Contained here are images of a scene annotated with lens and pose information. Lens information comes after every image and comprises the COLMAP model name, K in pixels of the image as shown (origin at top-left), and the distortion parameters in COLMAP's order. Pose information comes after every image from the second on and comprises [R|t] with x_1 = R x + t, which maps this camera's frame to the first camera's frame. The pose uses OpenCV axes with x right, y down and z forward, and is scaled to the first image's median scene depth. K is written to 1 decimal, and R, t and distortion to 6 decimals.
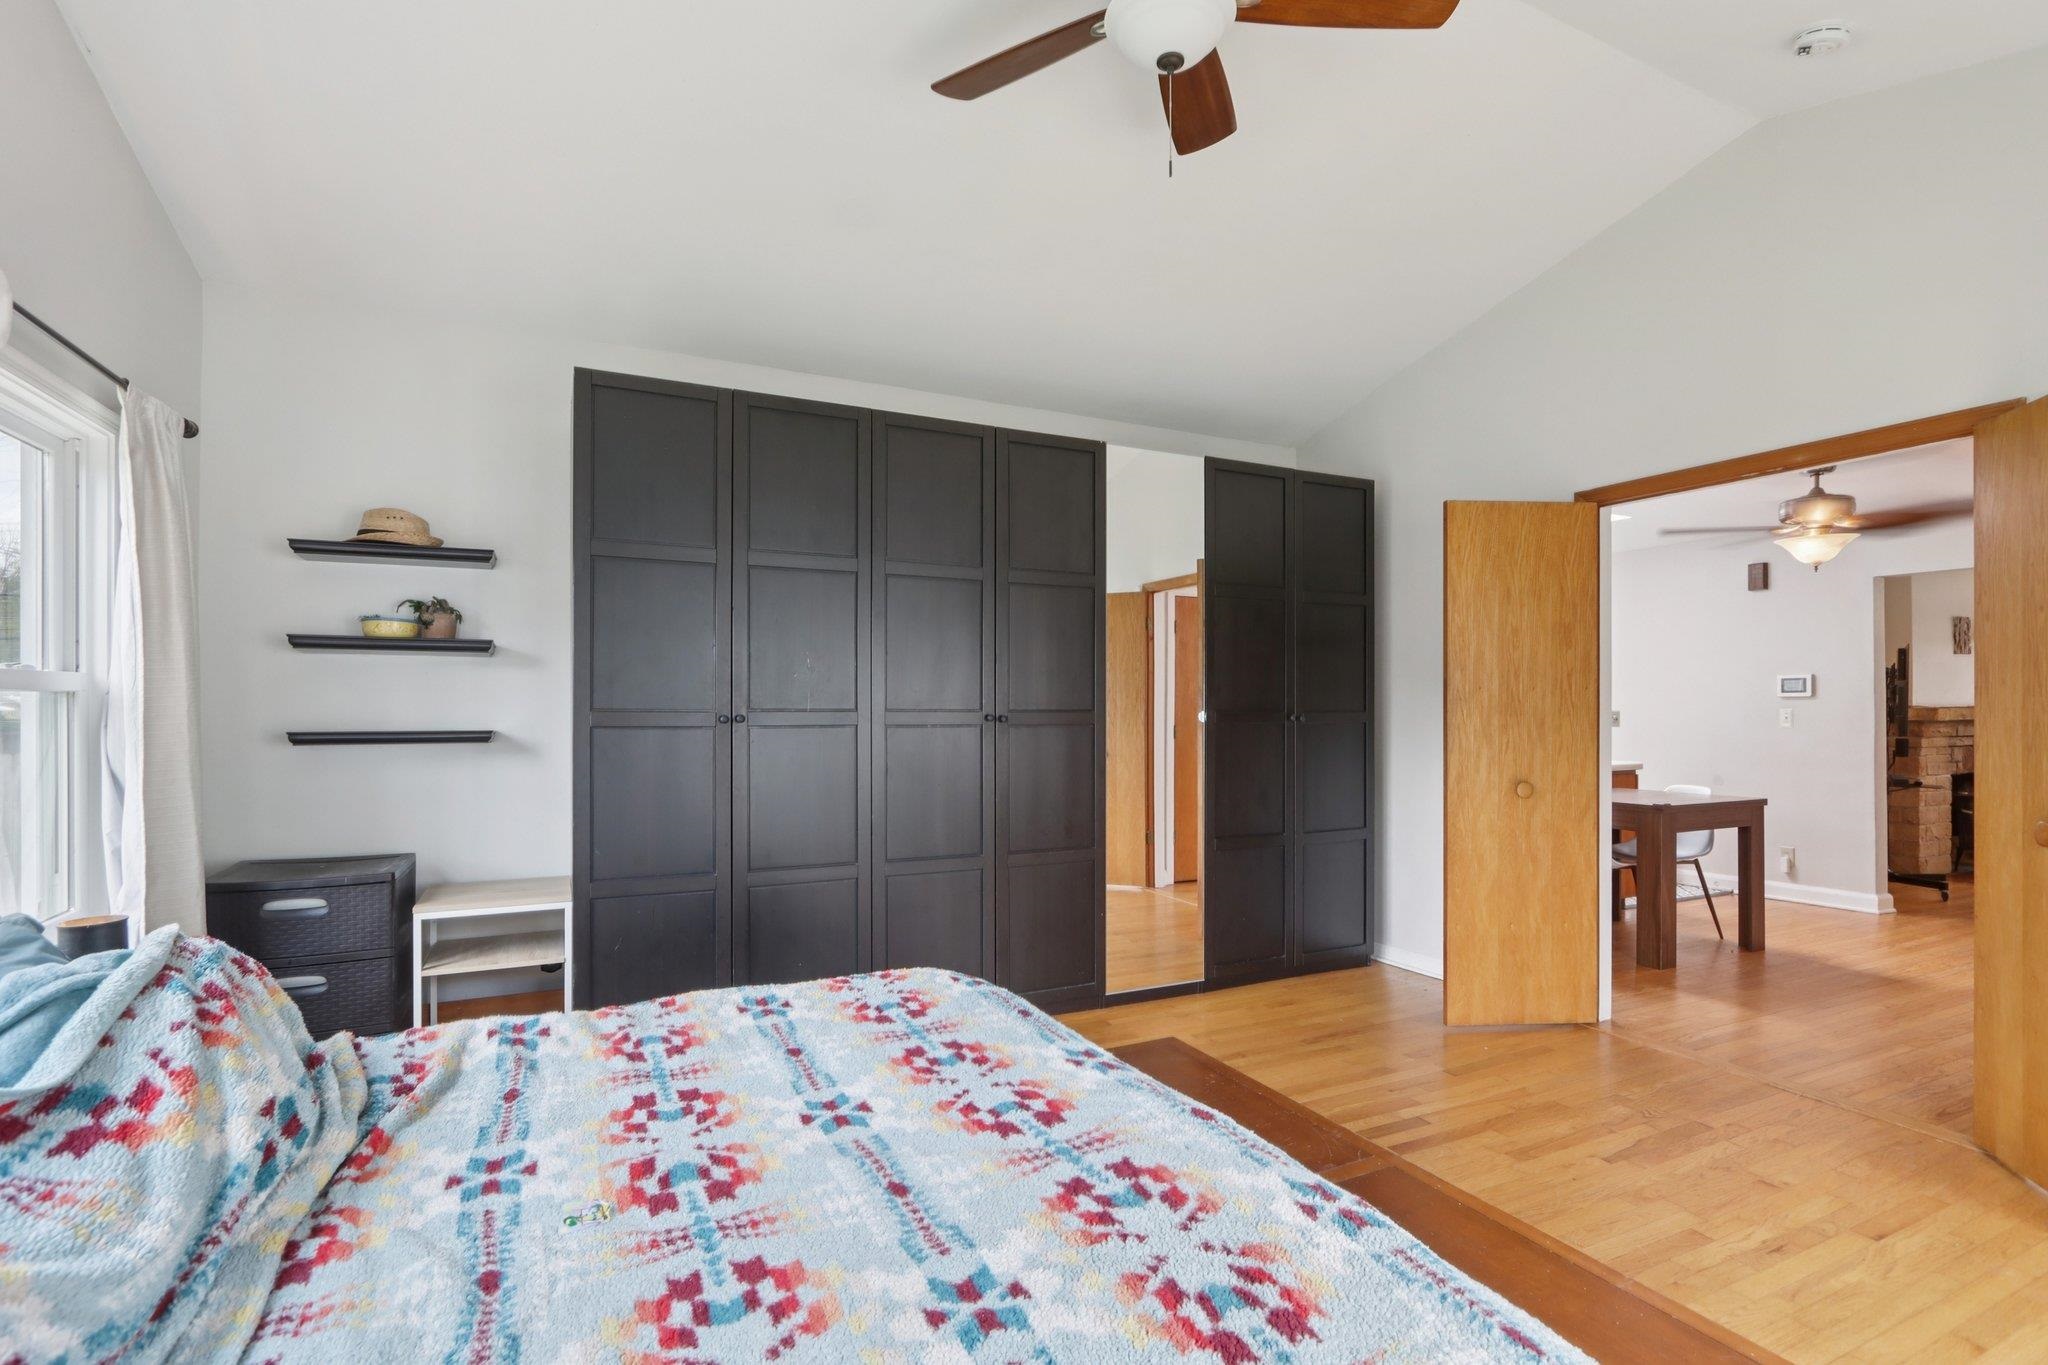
lens RADIAL K [[952.3, 0, 1025.9], [0, 952.3, 708.4], [0, 0, 1]] dist [-0.018383, 0.004265]
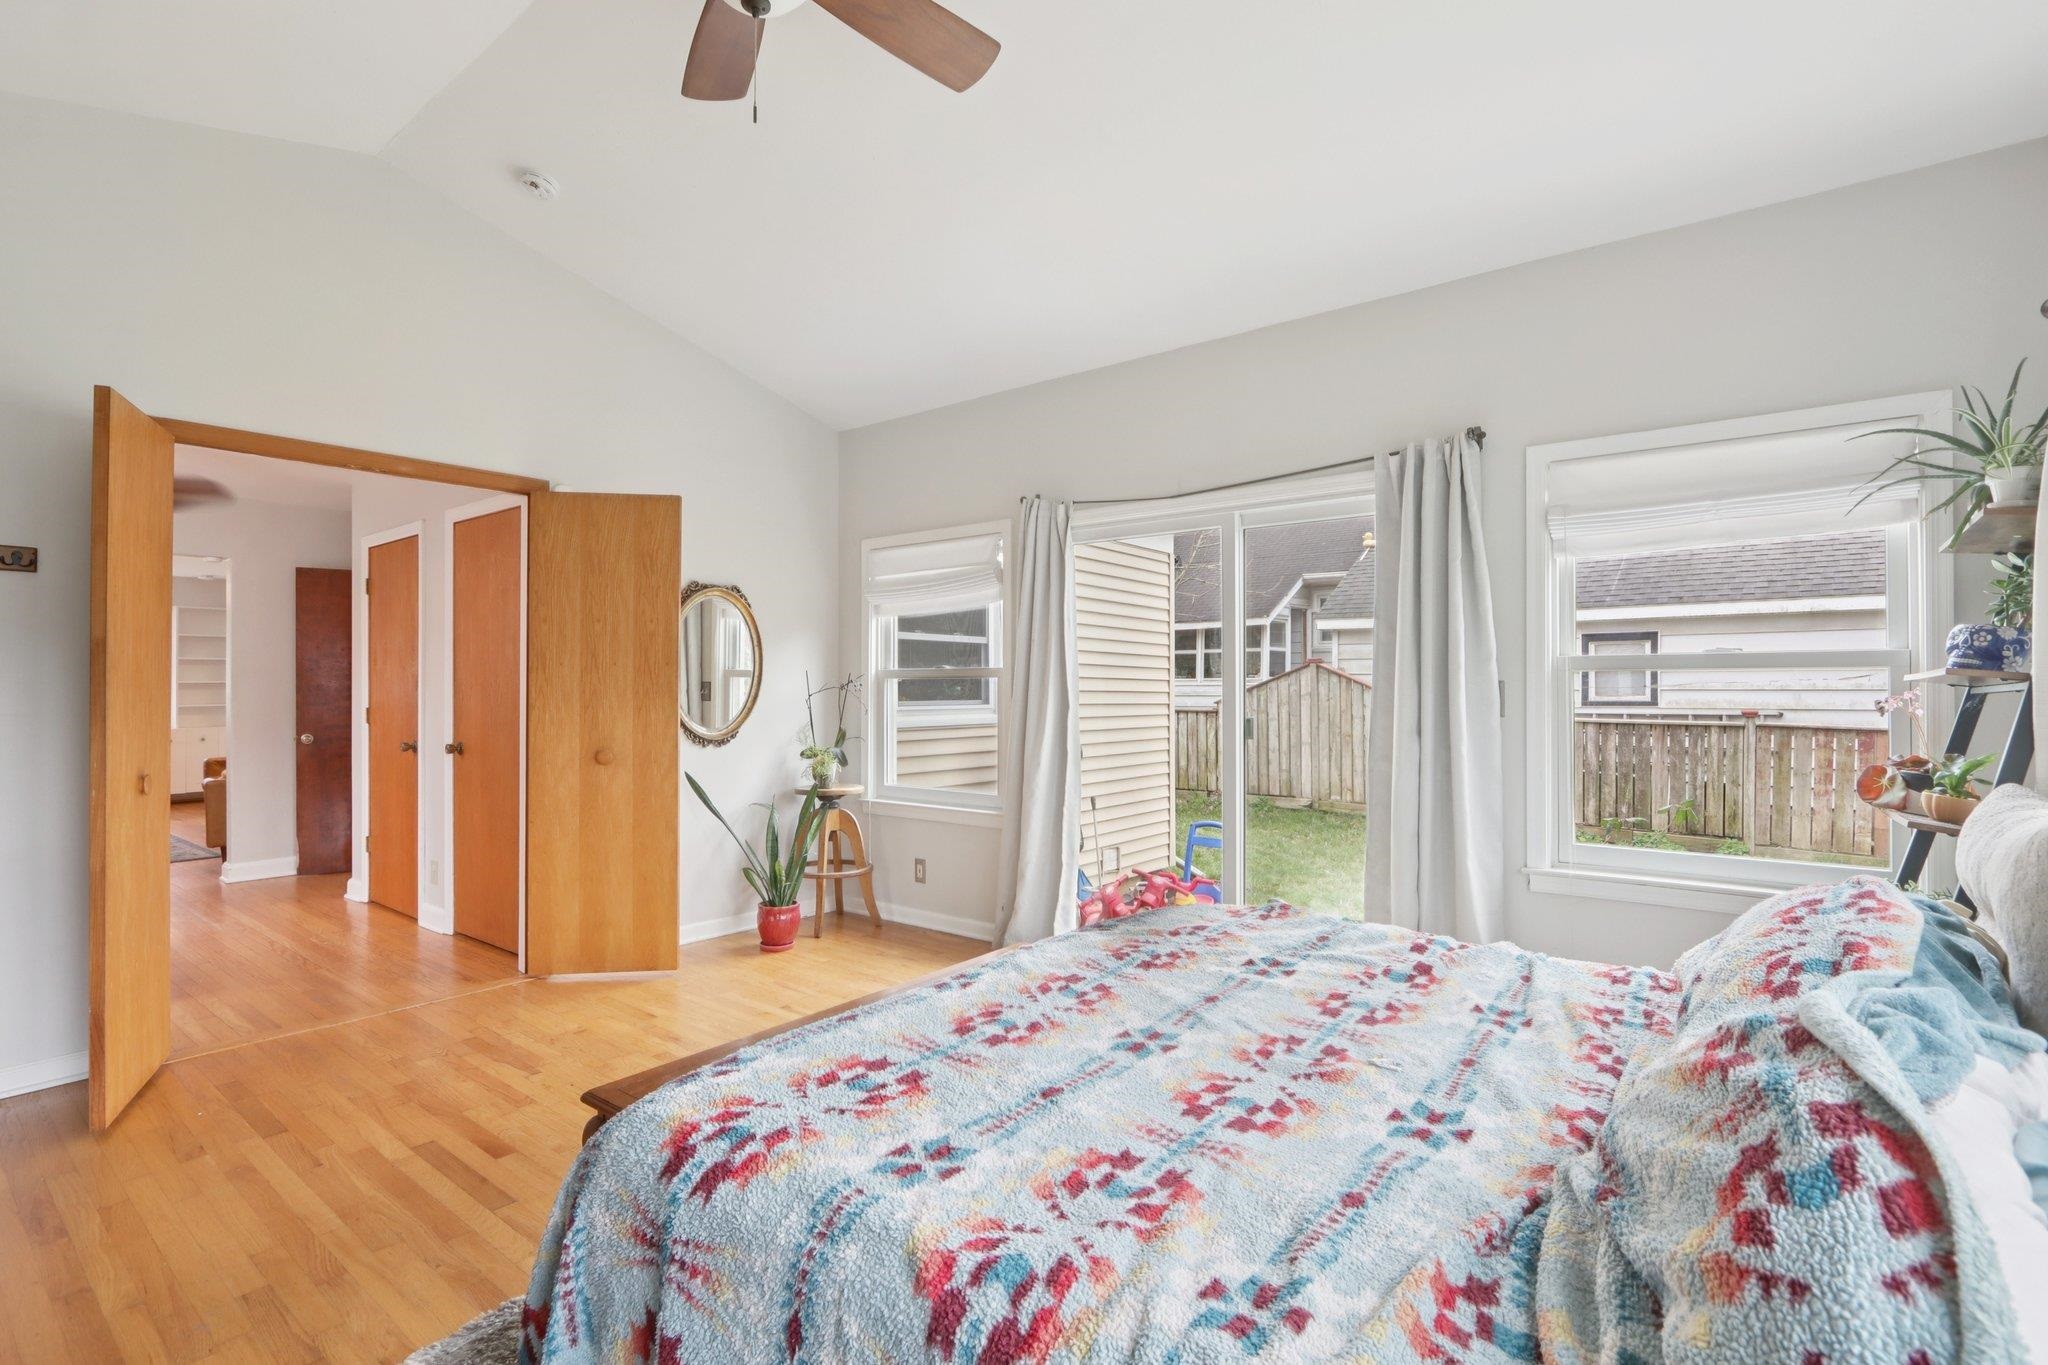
lens RADIAL K [[952.3, 0, 1030.4], [0, 952.3, 685.3], [0, 0, 1]] dist [-0.018383, 0.004265]
pose [[-0.440944, 0.000203, 0.897535, -0.716486], [0.001322, 0.999999, 0.000423, 0.008049], [-0.897534, 0.001374, -0.440944, 1.017139]]
